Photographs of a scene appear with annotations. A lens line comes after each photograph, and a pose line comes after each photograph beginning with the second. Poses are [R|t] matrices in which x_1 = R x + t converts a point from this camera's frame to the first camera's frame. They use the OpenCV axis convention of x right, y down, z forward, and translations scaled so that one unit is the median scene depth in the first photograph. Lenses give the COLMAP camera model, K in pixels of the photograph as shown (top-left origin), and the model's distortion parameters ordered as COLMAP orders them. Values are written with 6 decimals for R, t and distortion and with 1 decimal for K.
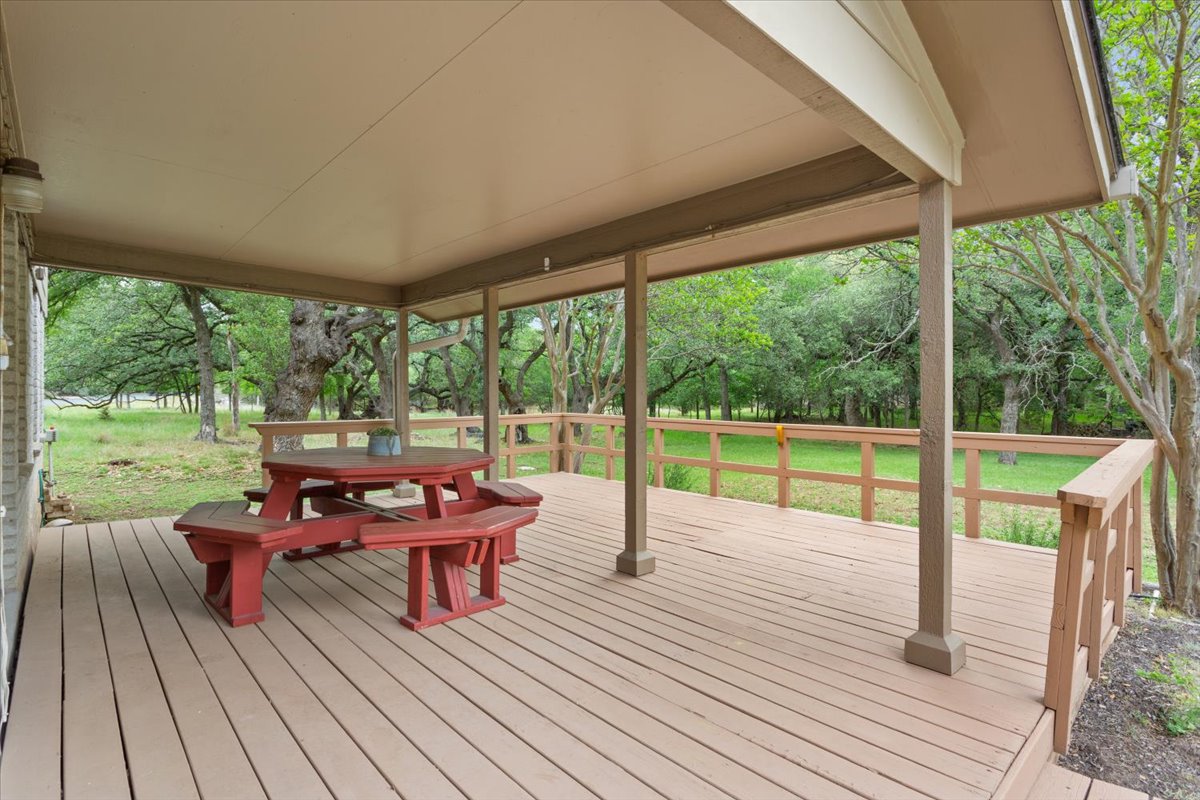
lens RADIAL K [[572.4, 0, 604.7], [0, 572.4, 393.0], [0, 0, 1]] dist [-0.016668, 0.008870]
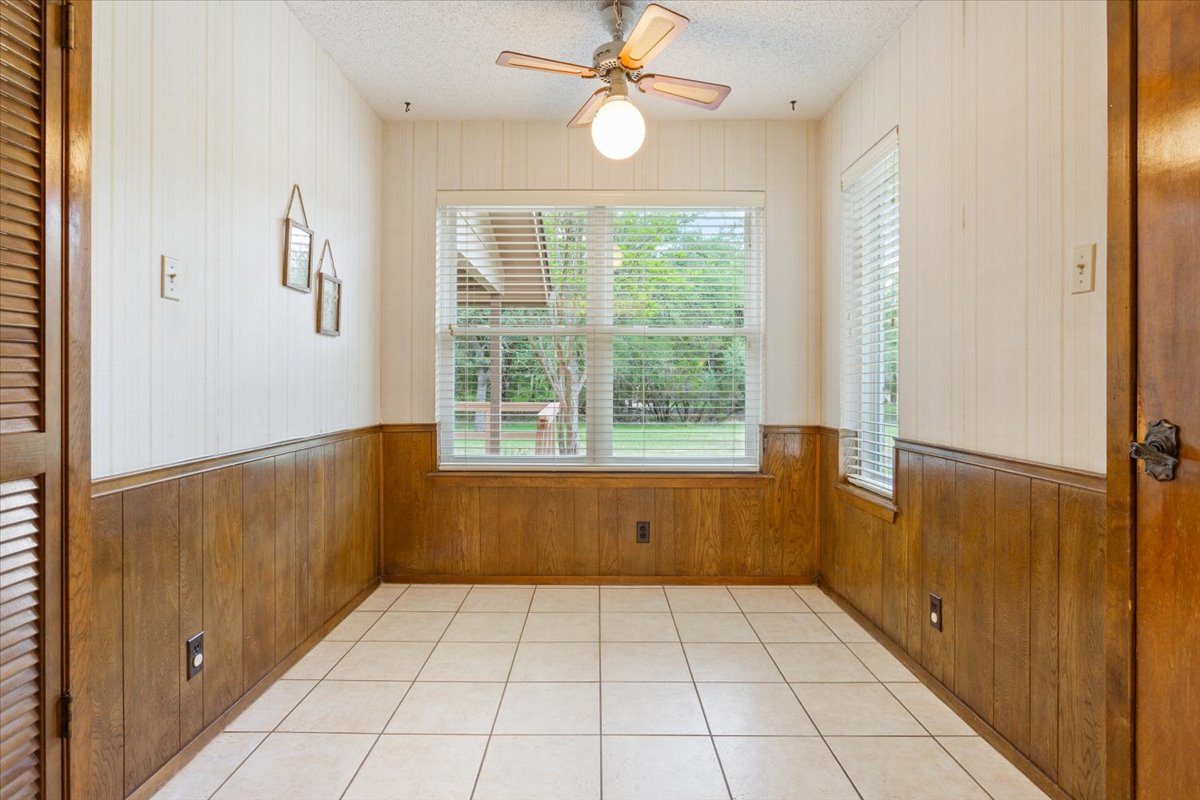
lens RADIAL K [[572.4, 0, 604.7], [0, 572.4, 393.0], [0, 0, 1]] dist [-0.016668, 0.008870]
pose [[0.657593, -0.014990, 0.753224, -0.626268], [-0.005281, 0.999686, 0.024505, -0.010766], [-0.753355, -0.020093, 0.657307, -0.630691]]
